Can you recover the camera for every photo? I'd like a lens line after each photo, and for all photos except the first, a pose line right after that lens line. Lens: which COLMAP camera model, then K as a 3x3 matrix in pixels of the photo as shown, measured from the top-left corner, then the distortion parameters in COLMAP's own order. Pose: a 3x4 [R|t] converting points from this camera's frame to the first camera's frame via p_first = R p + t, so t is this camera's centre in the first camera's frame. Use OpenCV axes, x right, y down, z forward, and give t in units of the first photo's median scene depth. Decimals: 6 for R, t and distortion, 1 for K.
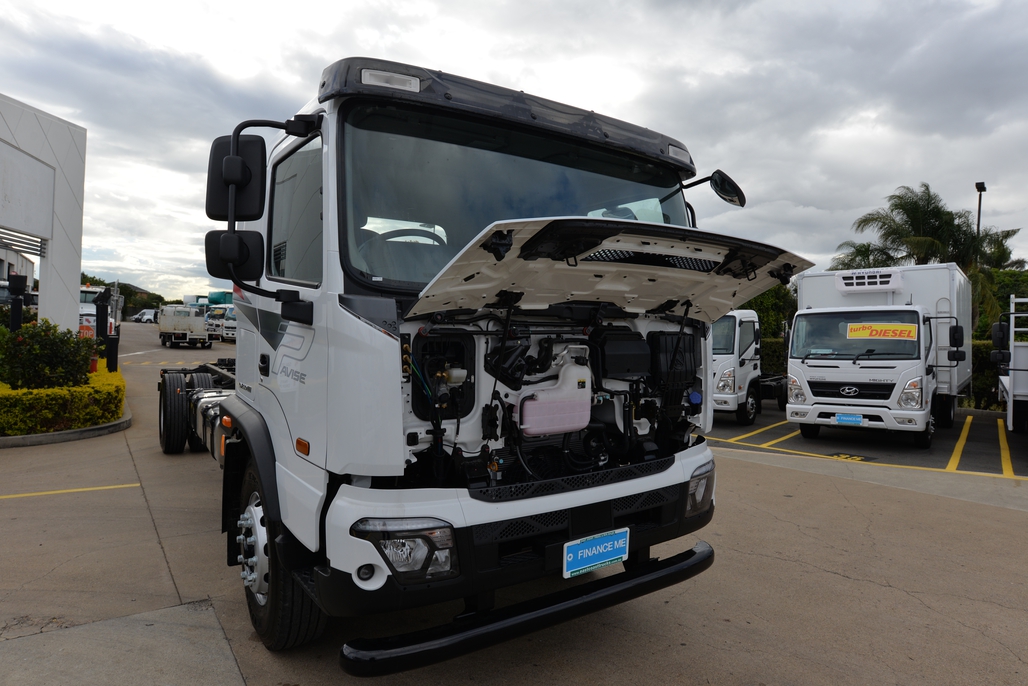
lens RADIAL K [[609.5, 0, 514.0], [0, 609.5, 343.0], [0, 0, 1]] dist [-0.077649, 0.036227]
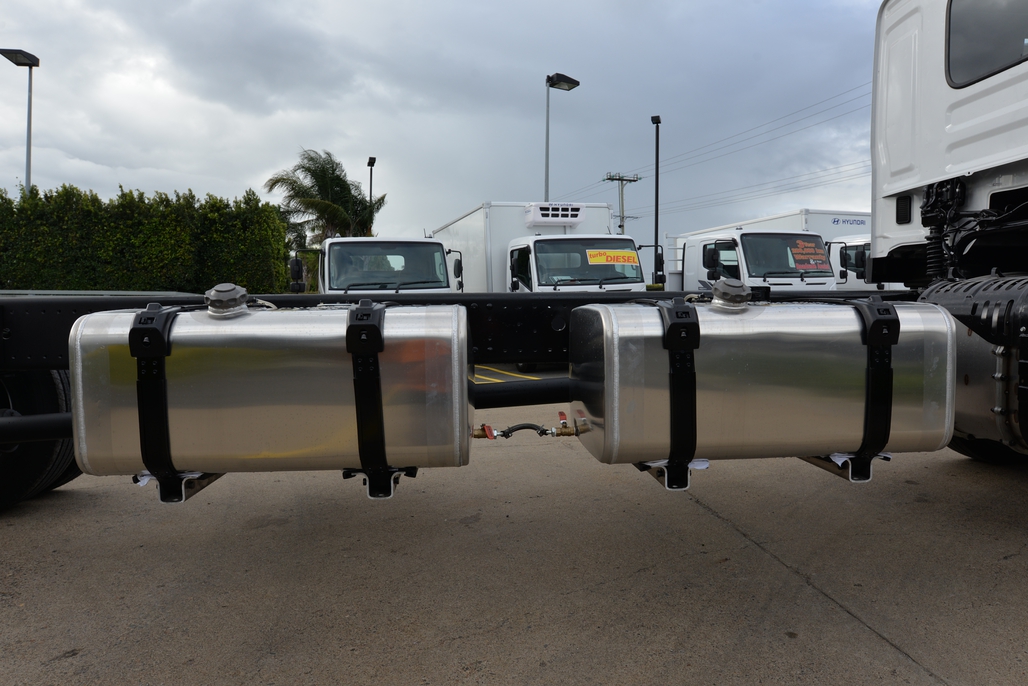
lens RADIAL K [[666.3, 0, 514.0], [0, 666.3, 343.0], [0, 0, 1]] dist [-0.084586, 0.068827]
pose [[0.492812, -0.064206, 0.867764, -1.578978], [0.042402, 0.997861, 0.049751, 0.205461], [-0.869102, 0.012277, 0.494480, 1.777031]]
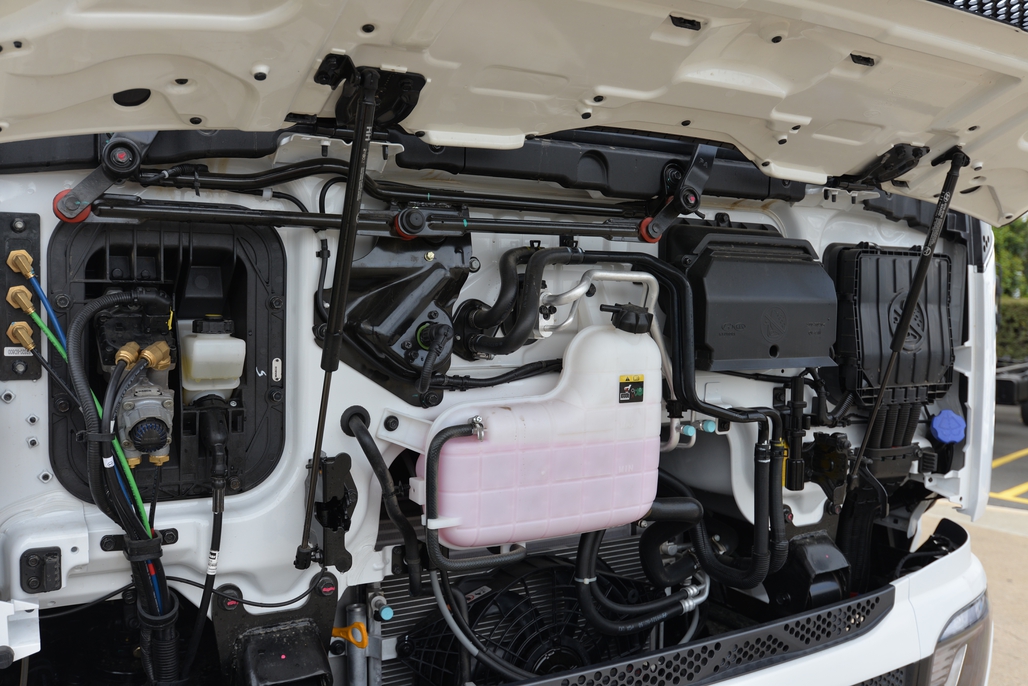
lens RADIAL K [[964.7, 0, 514.0], [0, 964.7, 343.0], [0, 0, 1]] dist [-0.018090, -0.008686]
pose [[0.998519, 0.015269, -0.052225, 0.070690], [-0.013071, 0.999025, 0.042173, 0.020227], [0.052818, -0.041428, 0.997744, 0.451349]]
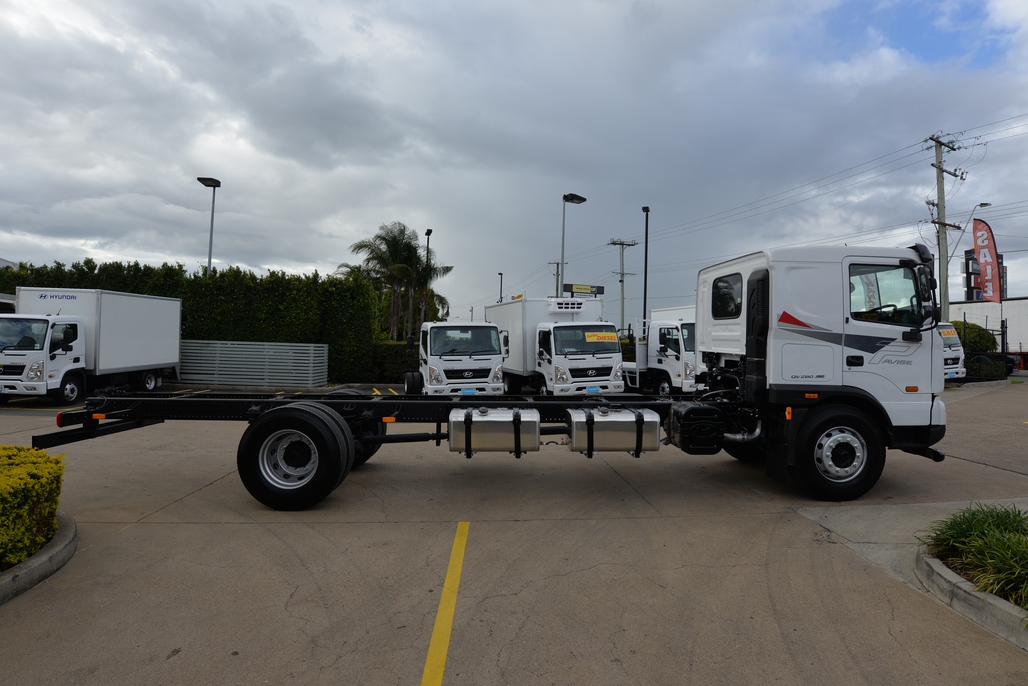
lens RADIAL K [[578.9, 0, 525.0], [0, 578.9, 339.6], [0, 0, 1]] dist [-0.056114, 0.016167]
pose [[0.505623, -0.014766, 0.862628, -2.935951], [0.021117, 0.999766, 0.004735, -0.077792], [-0.862496, 0.015822, 0.505816, 1.071113]]
